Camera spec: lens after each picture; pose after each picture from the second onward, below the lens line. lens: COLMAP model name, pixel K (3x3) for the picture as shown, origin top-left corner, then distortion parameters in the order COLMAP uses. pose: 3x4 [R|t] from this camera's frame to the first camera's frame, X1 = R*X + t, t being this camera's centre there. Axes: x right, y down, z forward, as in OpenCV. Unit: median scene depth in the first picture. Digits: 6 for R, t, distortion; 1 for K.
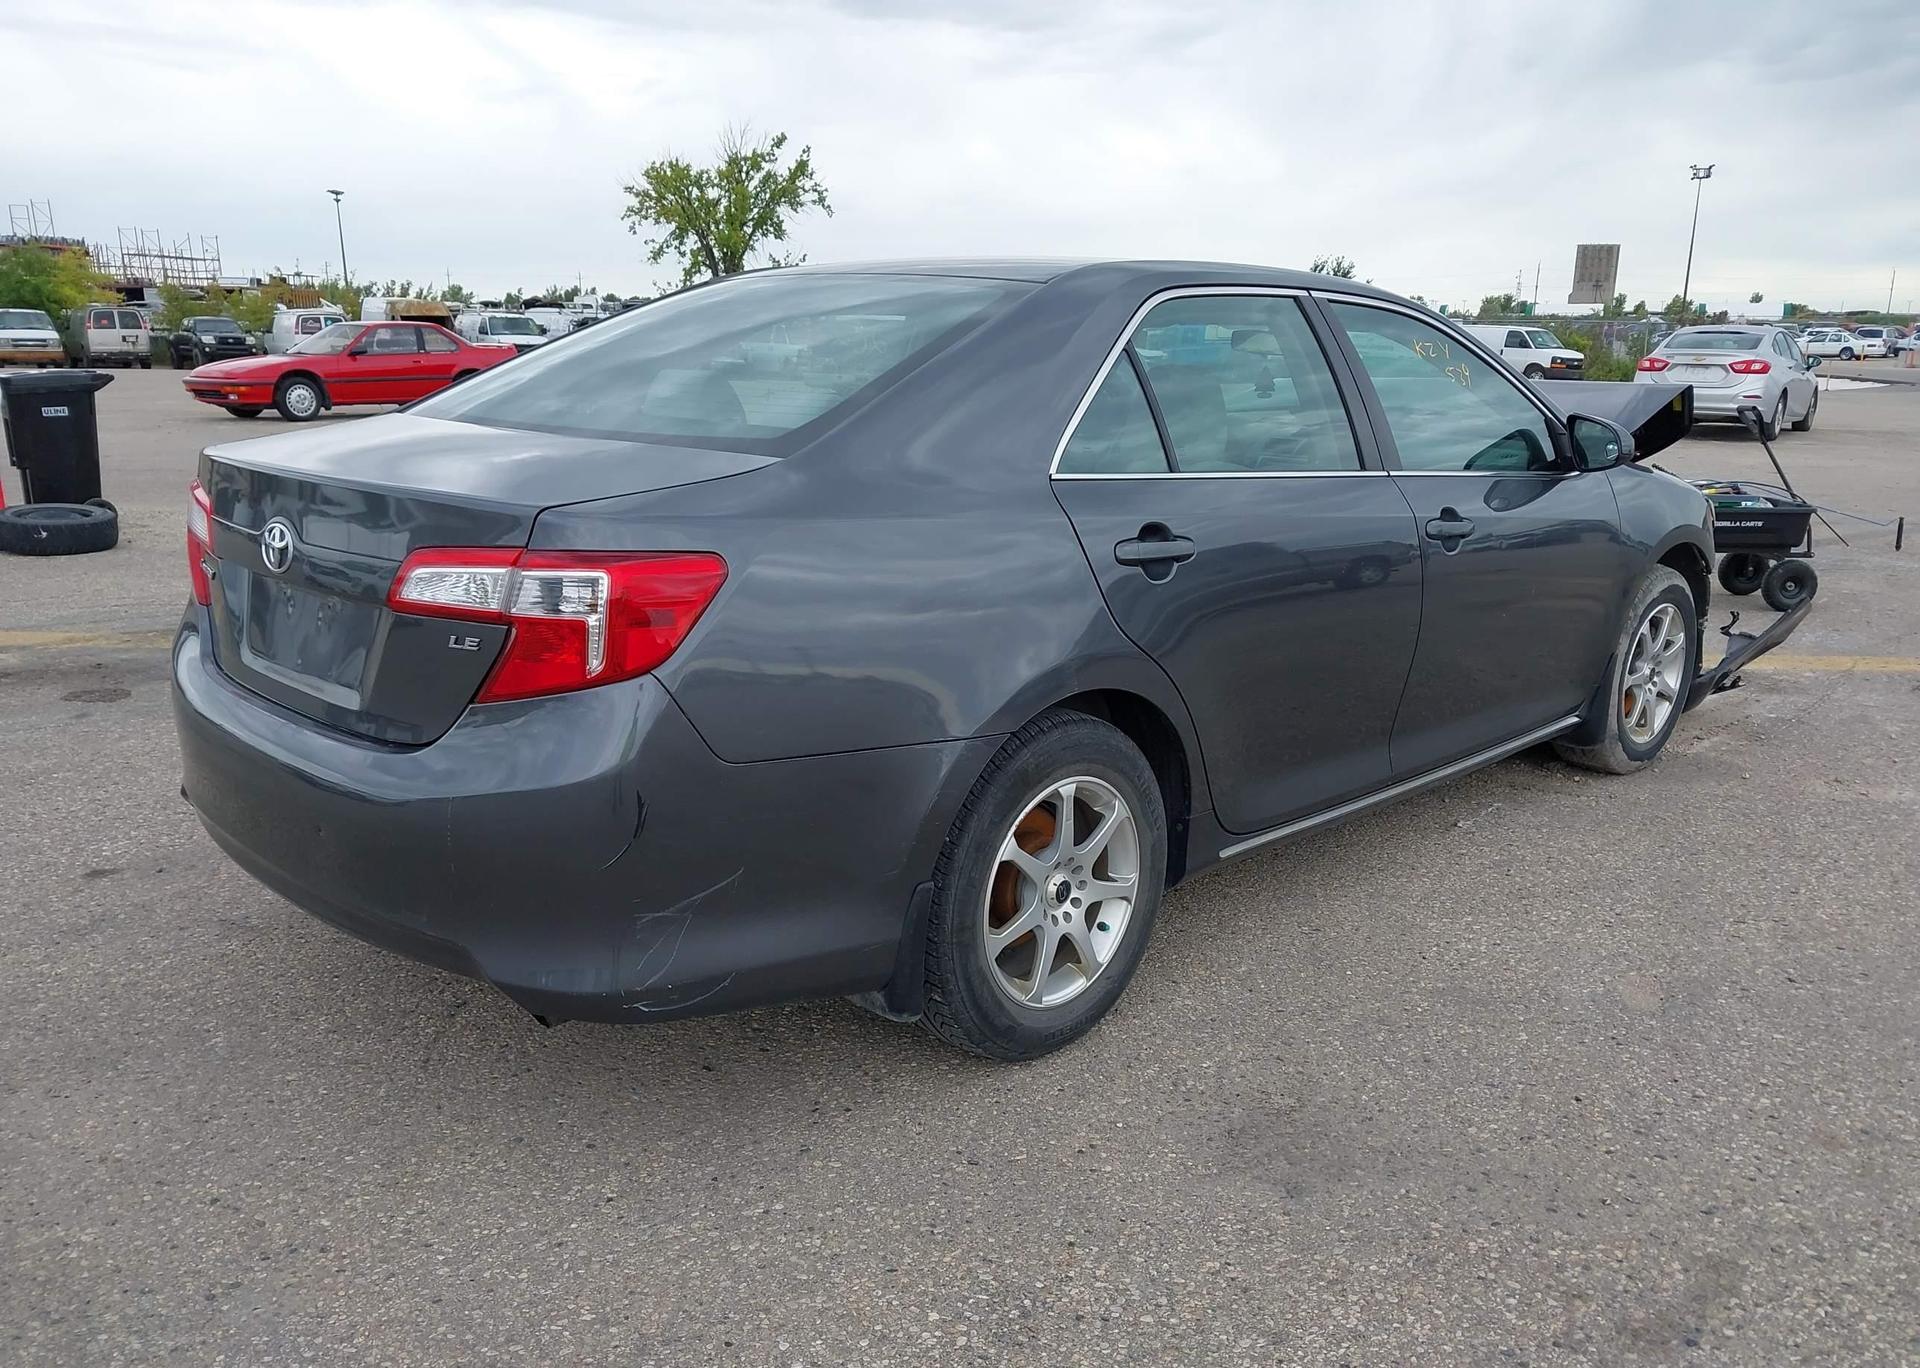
lens RADIAL K [[1535.3, 0, 960.0], [0, 1535.3, 684.0], [0, 0, 1]] dist [0.002448, 0.003186]
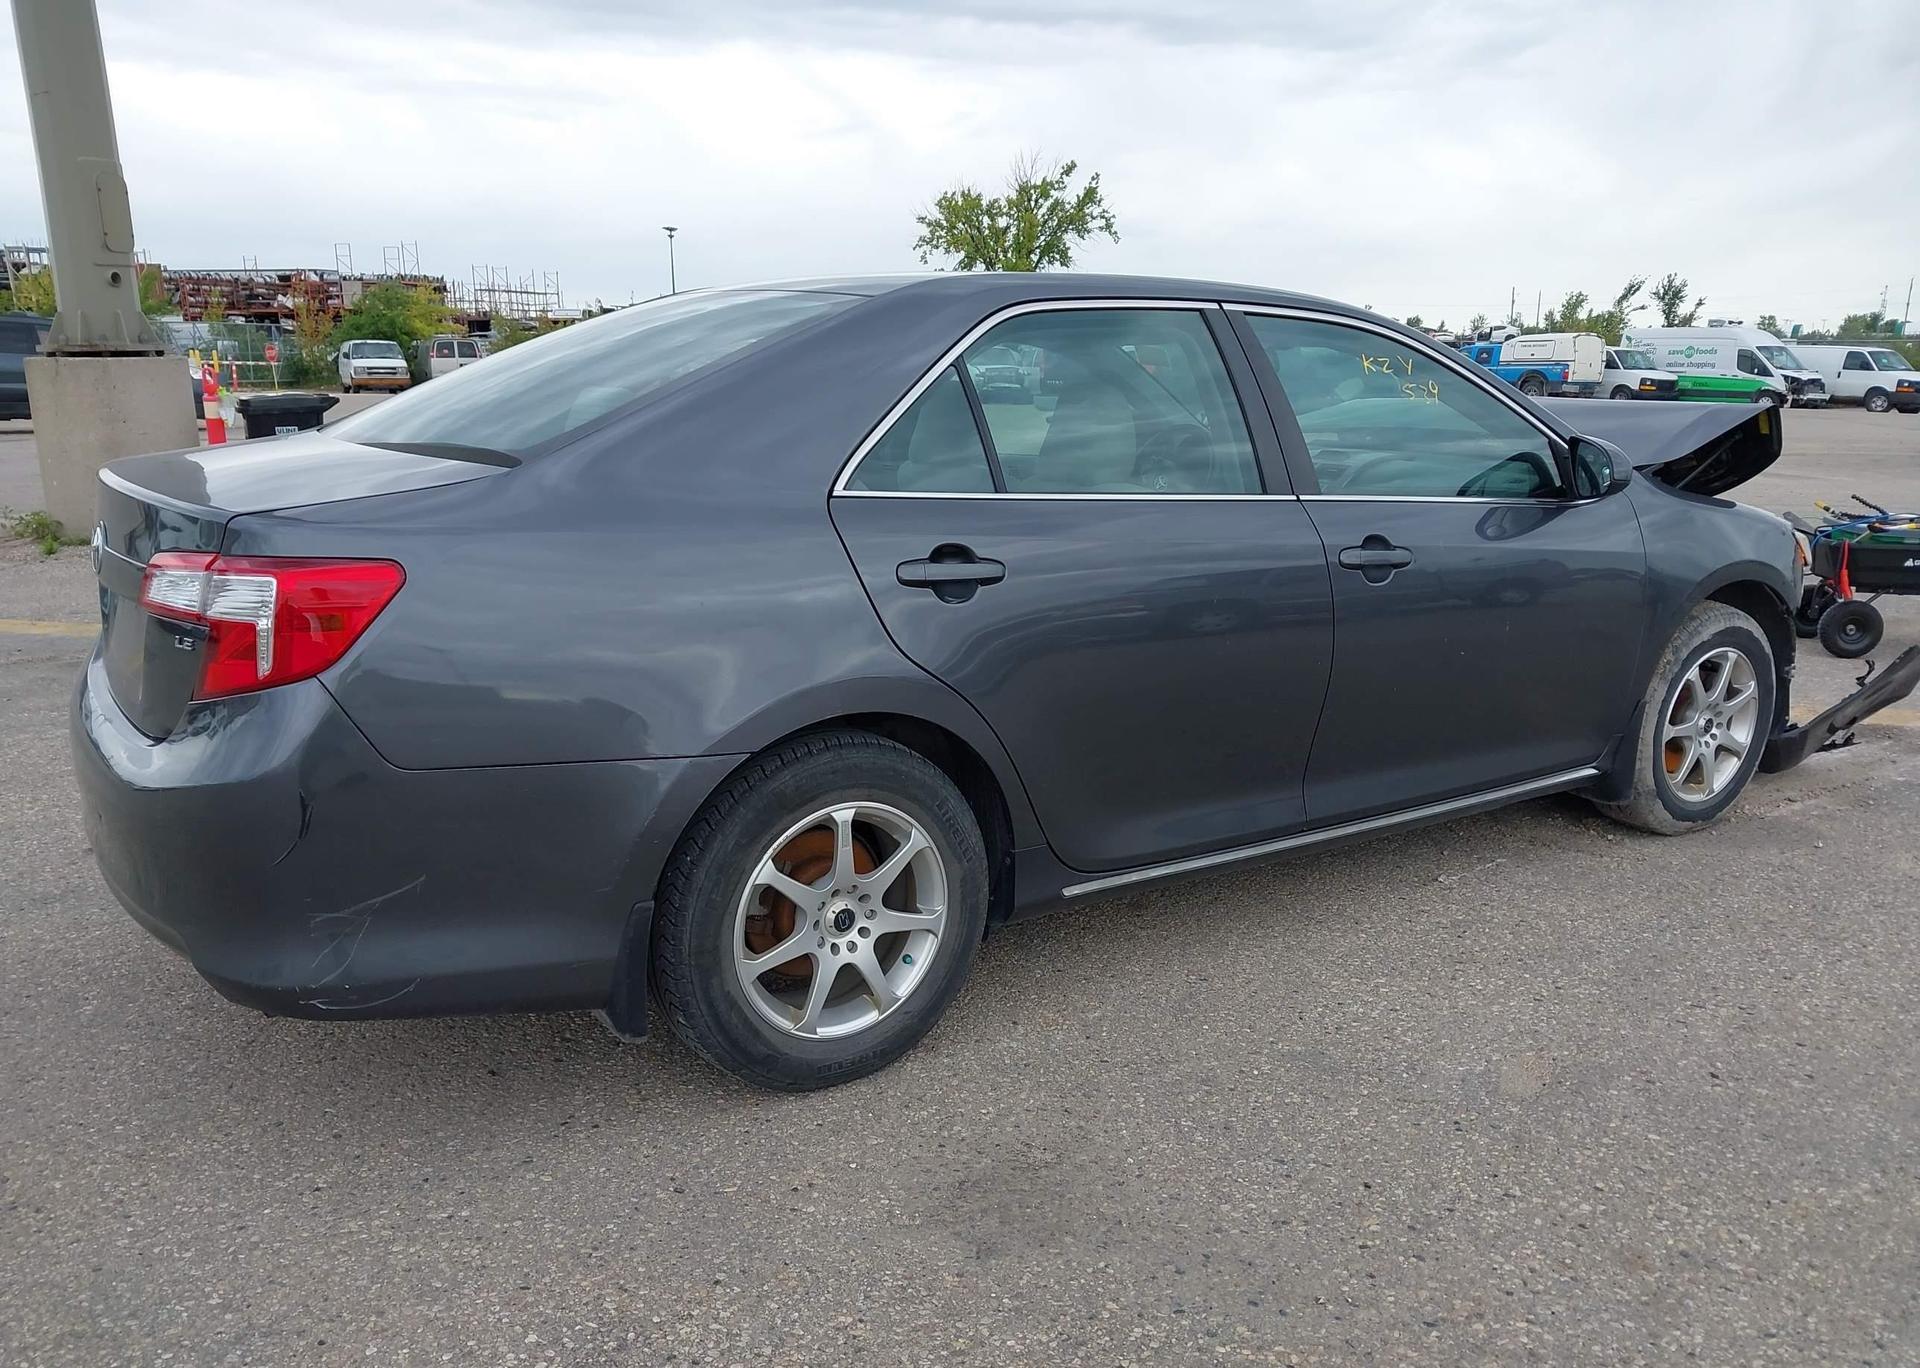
lens RADIAL K [[1530.9, 0, 960.0], [0, 1530.9, 684.0], [0, 0, 1]] dist [0.008828, -0.007028]
pose [[0.981308, 0.035401, -0.189159, 0.191060], [-0.038307, 0.999197, -0.011727, -0.003402], [0.188592, 0.018754, 0.981877, 0.034938]]
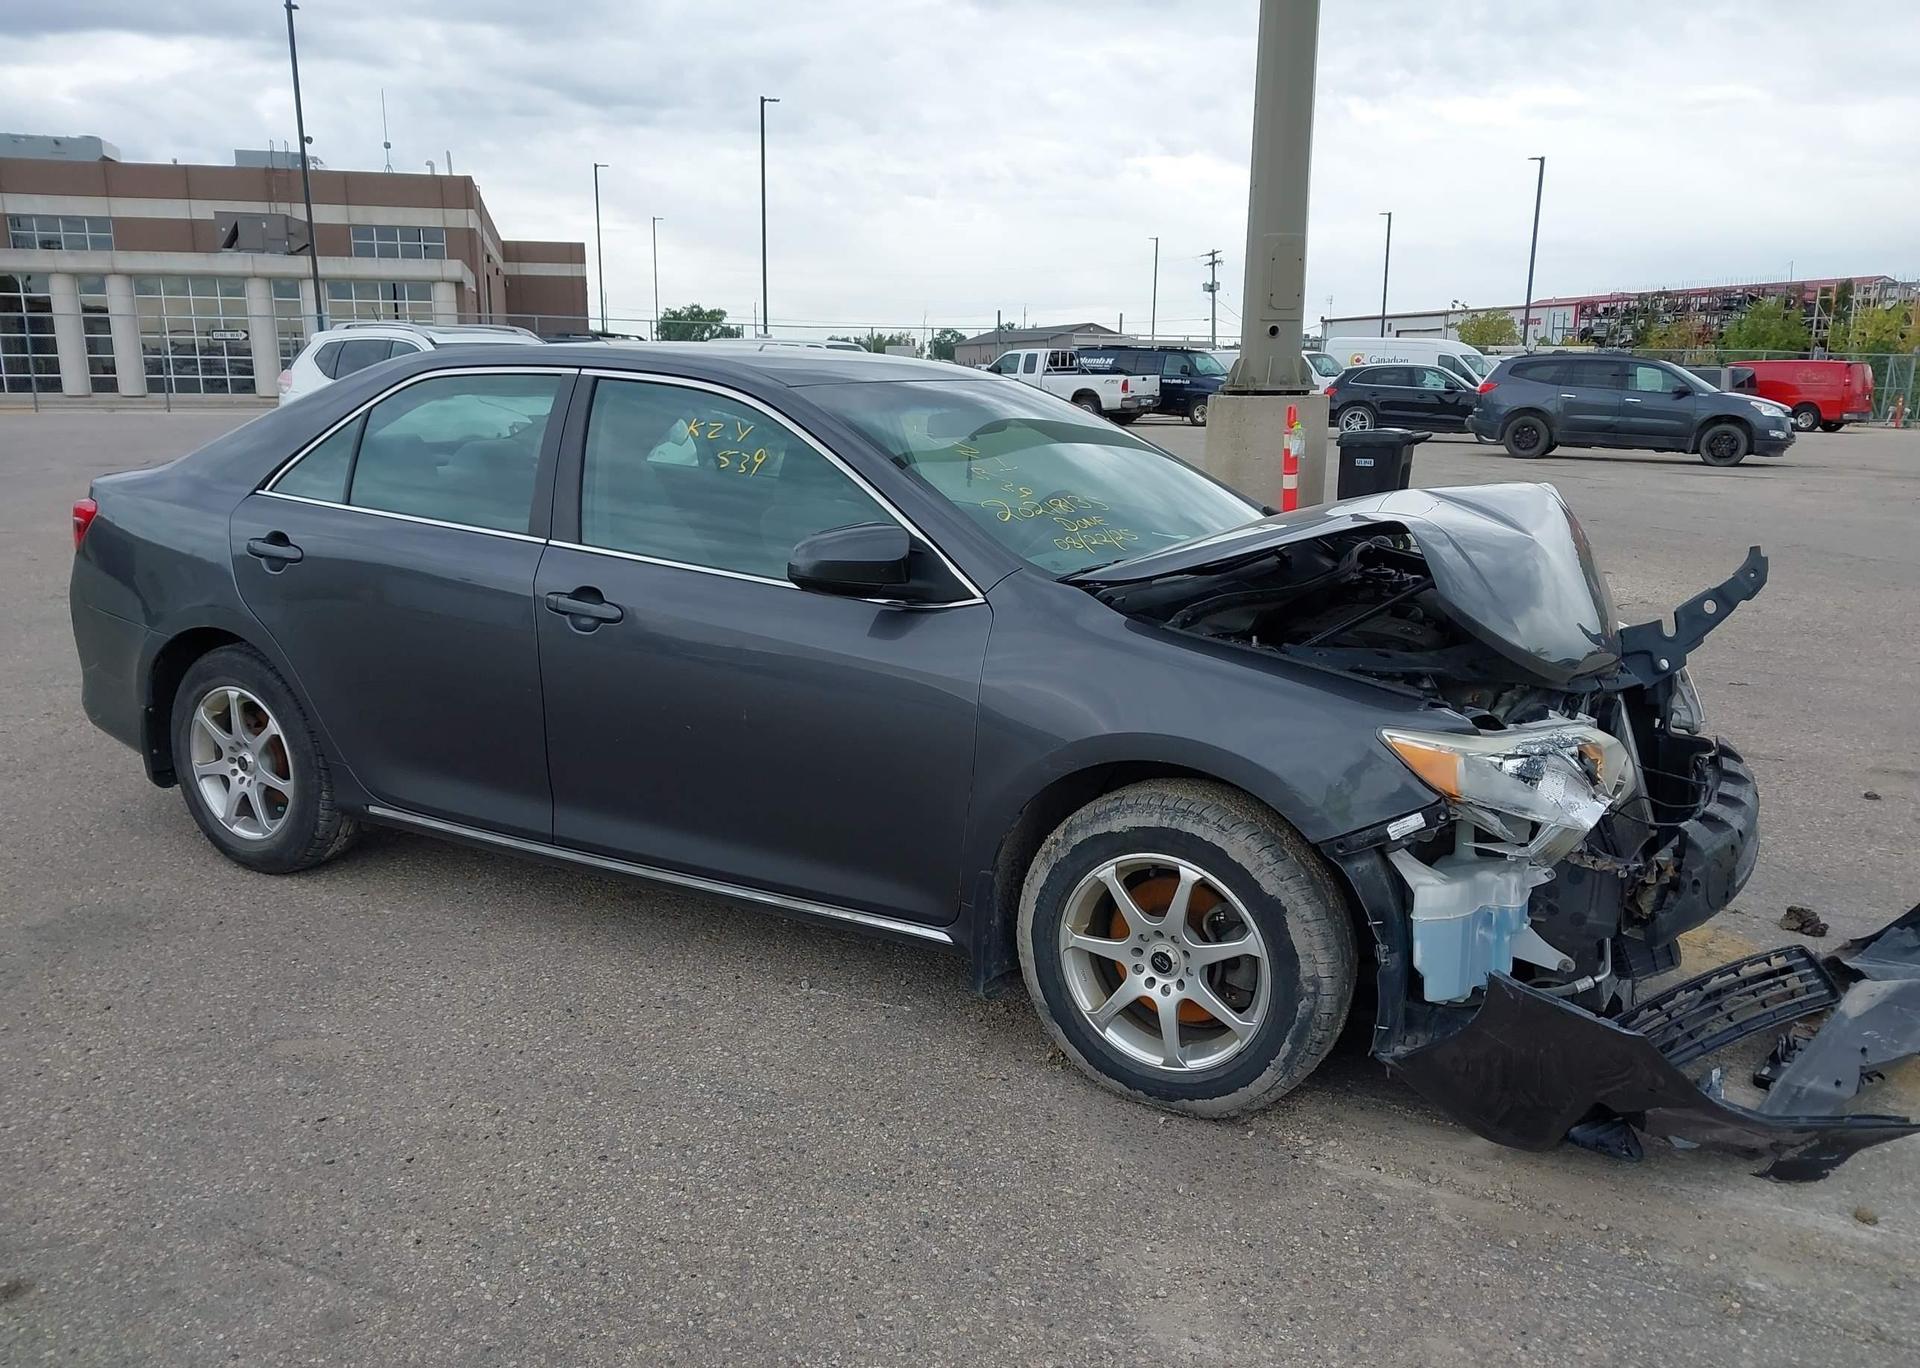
lens RADIAL K [[1519.1, 0, 960.0], [0, 1519.1, 684.0], [0, 0, 1]] dist [0.012772, -0.008183]
pose [[0.259898, 0.188658, -0.947028, 1.006492], [-0.225439, 0.965482, 0.130466, -0.180433], [0.938952, 0.179590, 0.293457, 0.728810]]
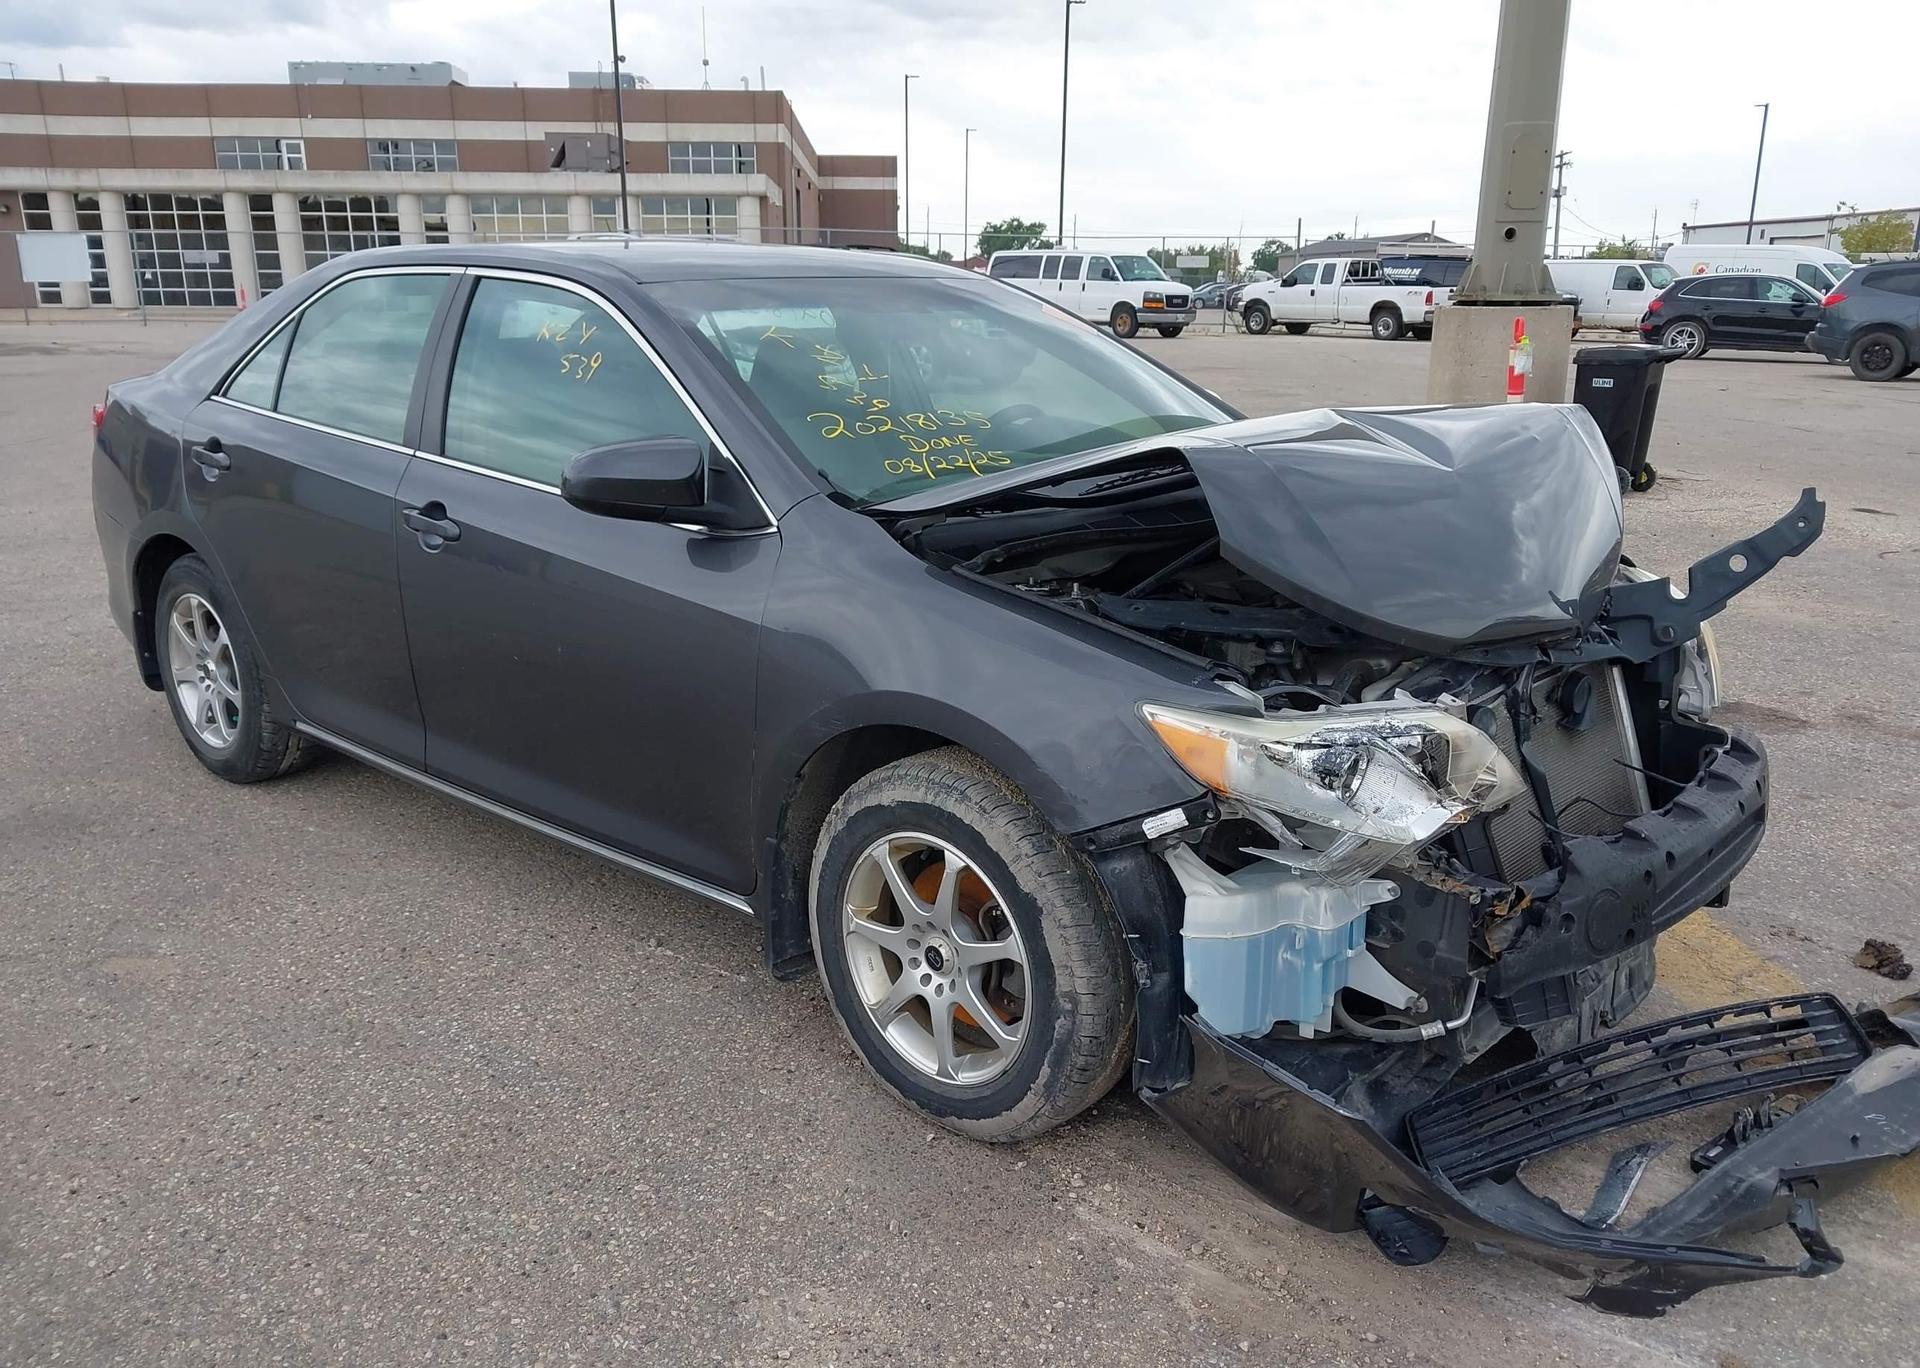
lens RADIAL K [[1530.9, 0, 960.0], [0, 1530.9, 684.0], [0, 0, 1]] dist [0.008828, -0.007028]
pose [[0.060688, 0.245102, -0.967596, 0.958214], [-0.232224, 0.946250, 0.225130, -0.223120], [0.970767, 0.211036, 0.114345, 0.938436]]
